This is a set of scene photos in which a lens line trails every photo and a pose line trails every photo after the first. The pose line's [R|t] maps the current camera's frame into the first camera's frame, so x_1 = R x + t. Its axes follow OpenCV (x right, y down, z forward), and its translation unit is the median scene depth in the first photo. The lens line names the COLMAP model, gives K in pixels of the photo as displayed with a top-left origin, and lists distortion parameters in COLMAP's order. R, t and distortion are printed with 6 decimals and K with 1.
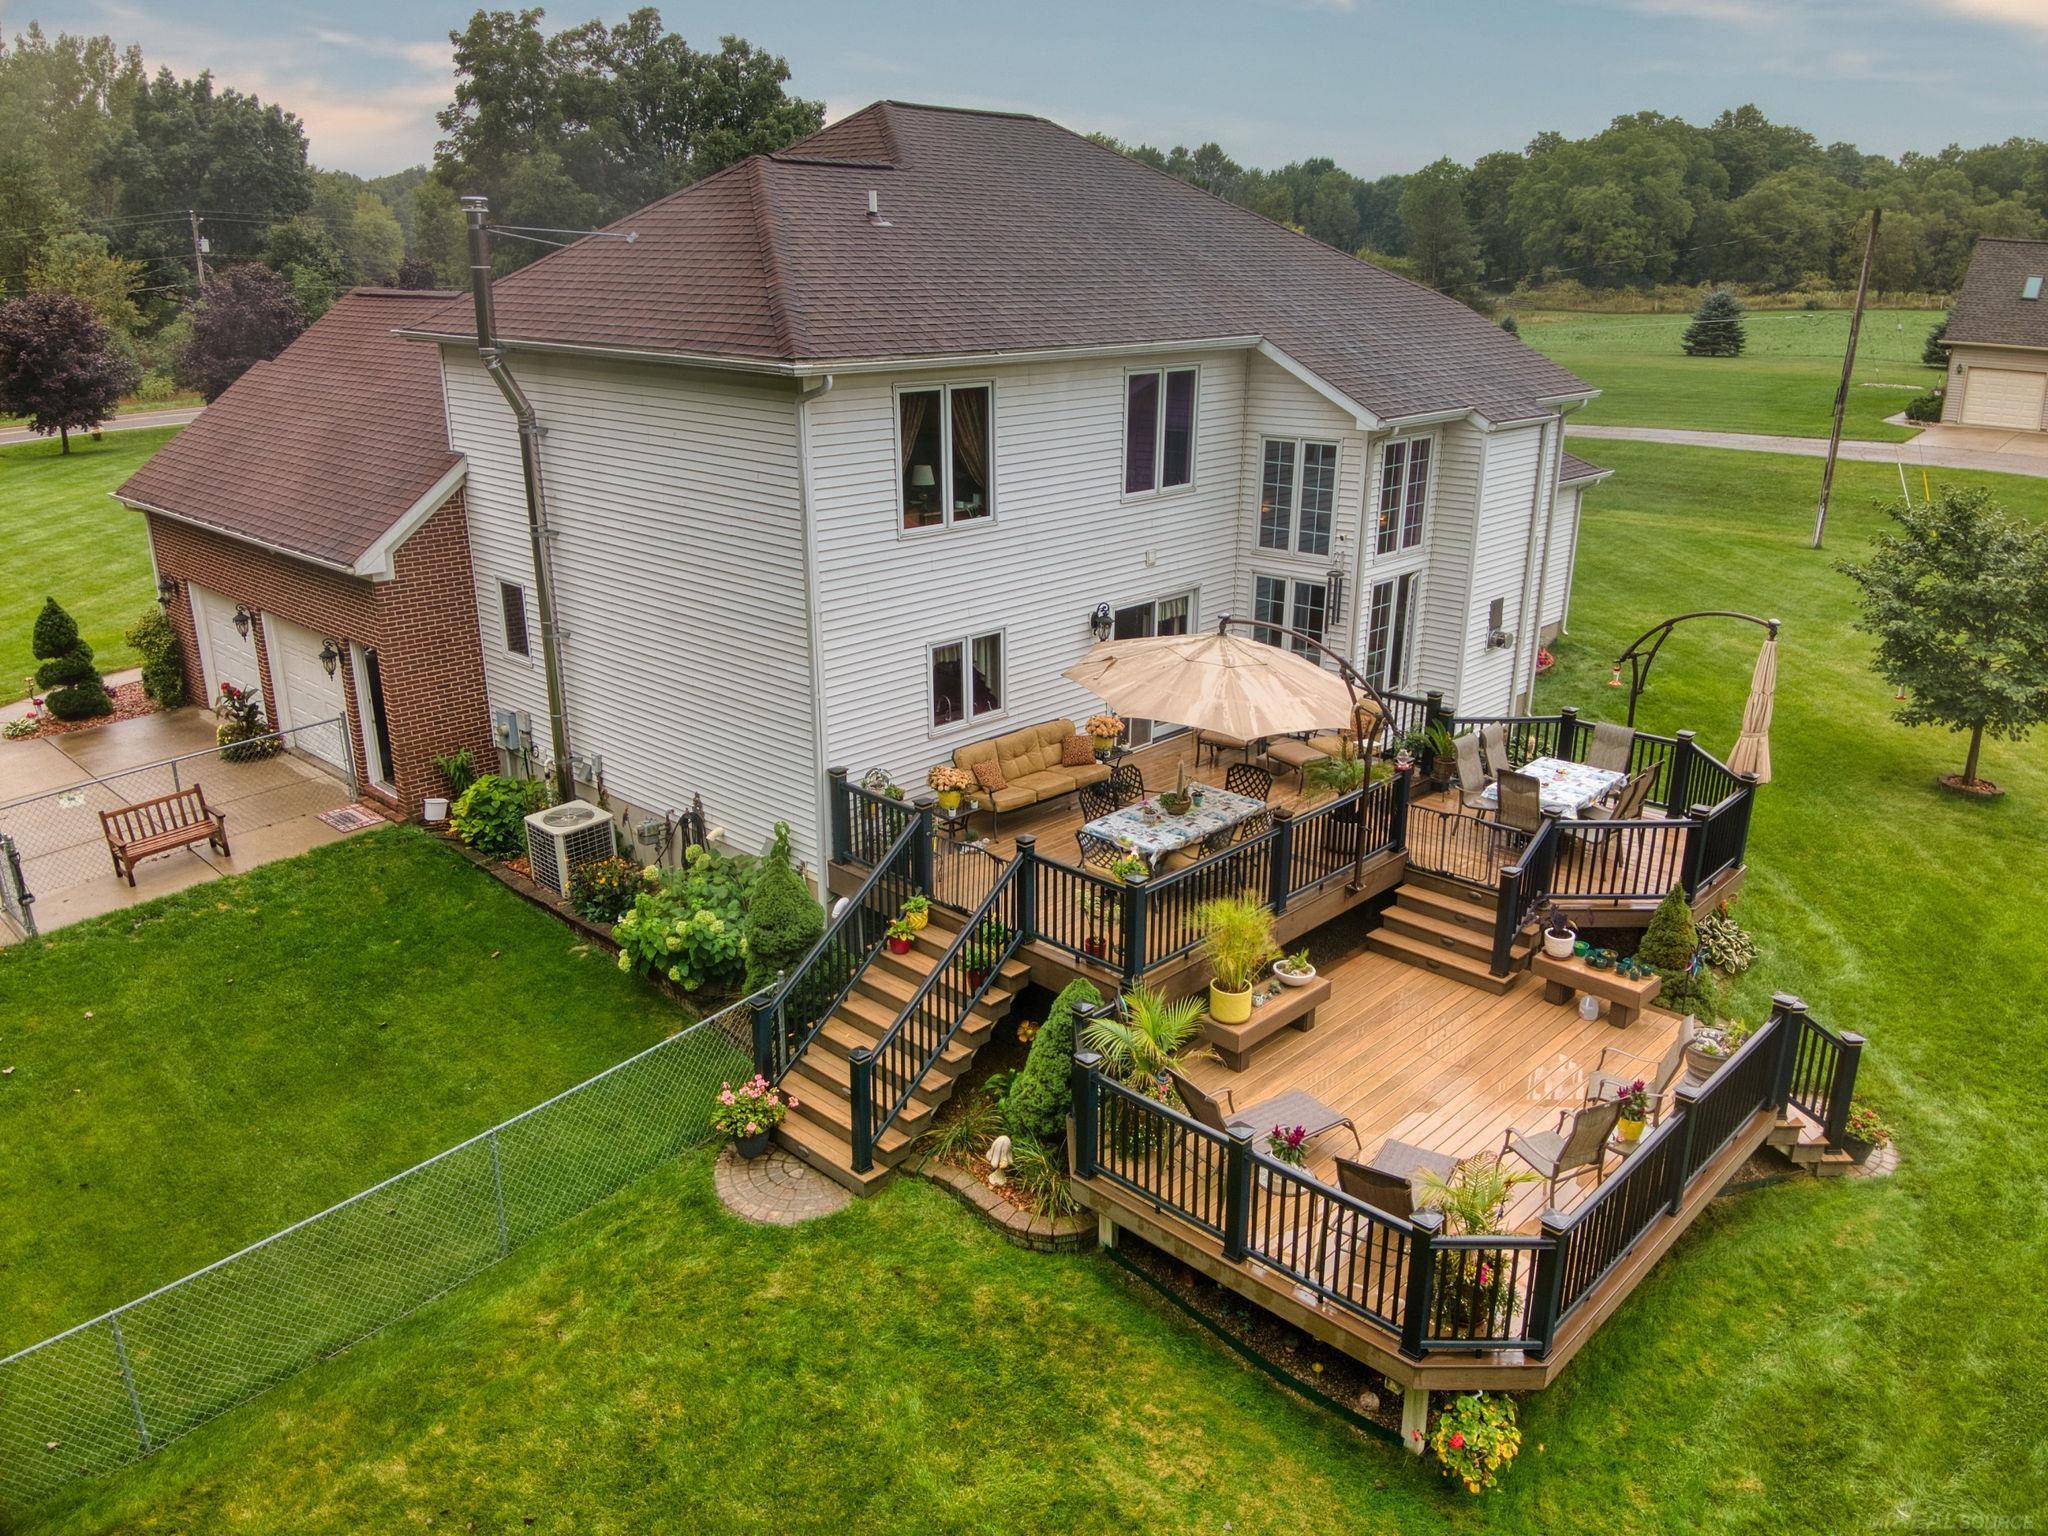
lens RADIAL K [[1496.3, 0, 1024.0], [0, 1496.3, 768.0], [0, 0, 1]] dist [0.119869, -0.215975]
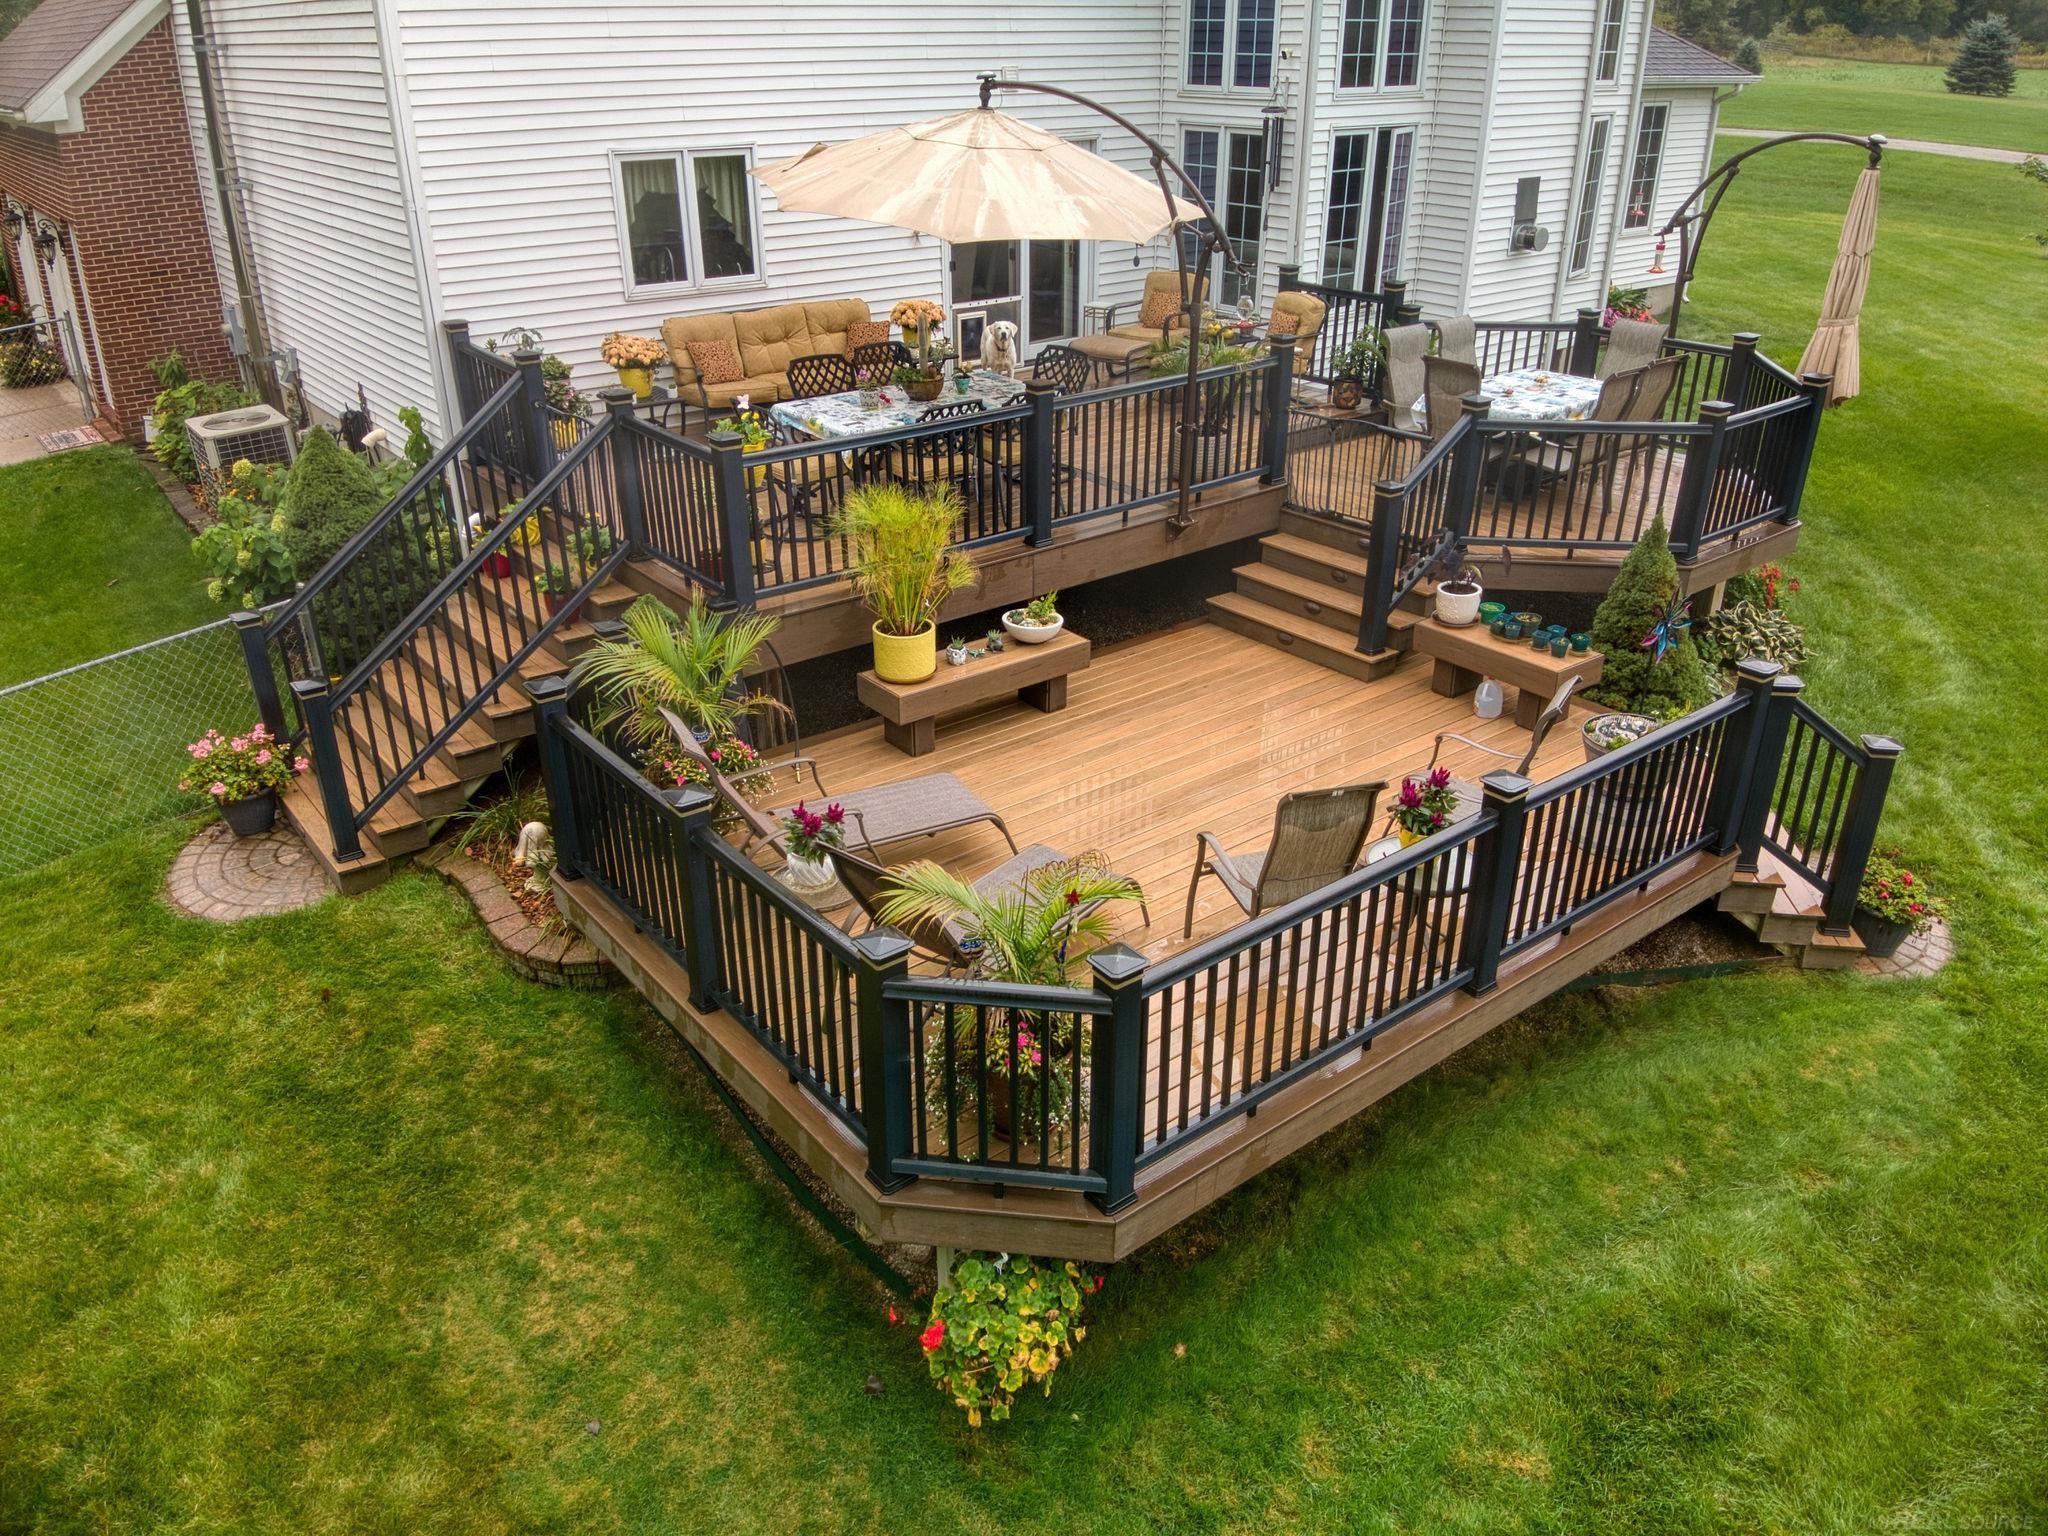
lens RADIAL K [[1484.6, 0, 1024.0], [0, 1484.6, 768.0], [0, 0, 1]] dist [0.117243, -0.215758]
pose [[0.990439, 0.059669, -0.124379, 0.264440], [-0.042658, 0.989899, 0.135202, 0.111984], [0.131190, -0.128604, 0.982980, 0.344074]]
